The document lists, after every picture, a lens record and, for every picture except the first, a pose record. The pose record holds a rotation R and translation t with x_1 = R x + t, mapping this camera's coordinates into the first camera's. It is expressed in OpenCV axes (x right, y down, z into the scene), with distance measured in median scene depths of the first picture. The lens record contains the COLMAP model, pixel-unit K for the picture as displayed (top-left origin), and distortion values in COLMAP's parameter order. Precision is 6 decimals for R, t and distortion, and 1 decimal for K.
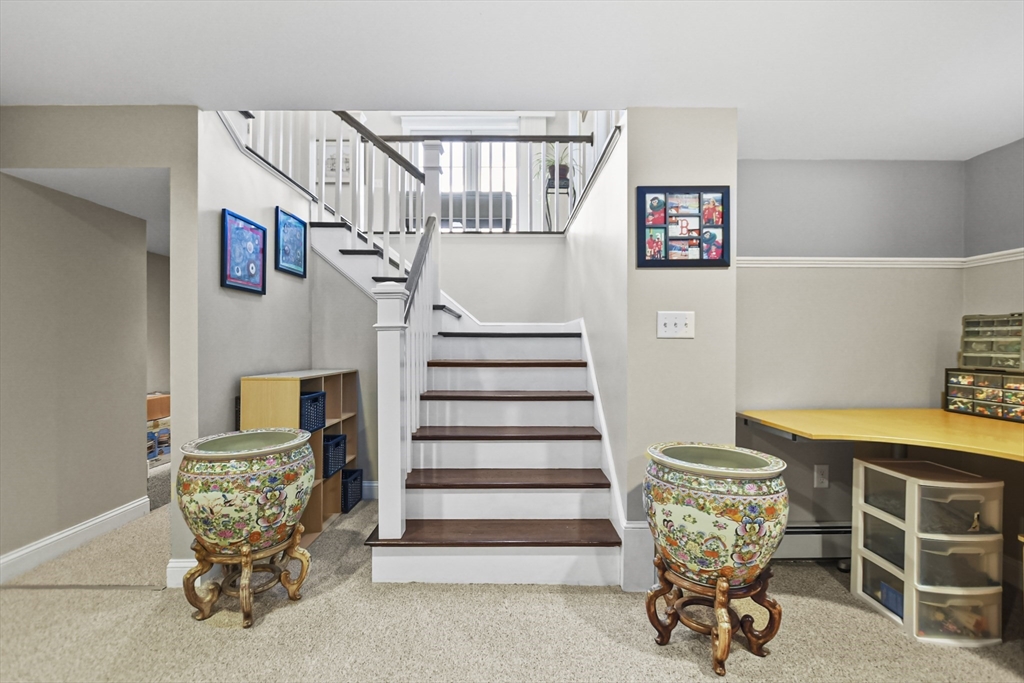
lens RADIAL K [[449.9, 0, 510.2], [0, 449.9, 343.6], [0, 0, 1]] dist [-0.012759, 0.003376]
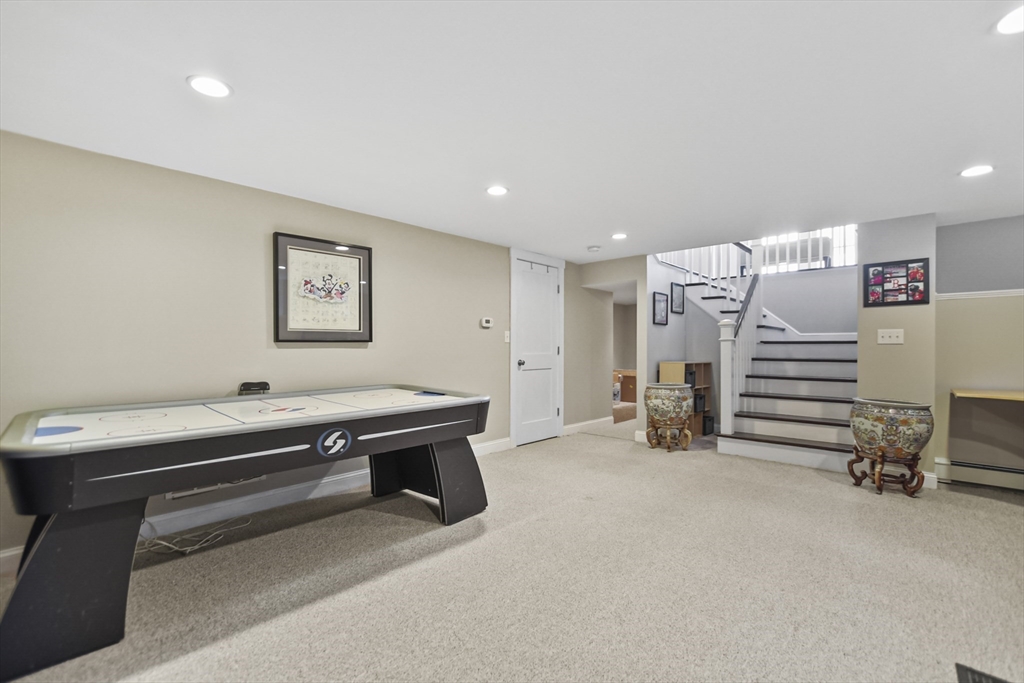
lens RADIAL K [[449.9, 0, 509.8], [0, 449.9, 349.3], [0, 0, 1]] dist [-0.012759, 0.003376]
pose [[0.733715, 0.002036, -0.679454, 0.466411], [-0.003787, 0.999992, -0.001093, 0.017484], [0.679447, 0.003375, 0.733717, -1.398887]]
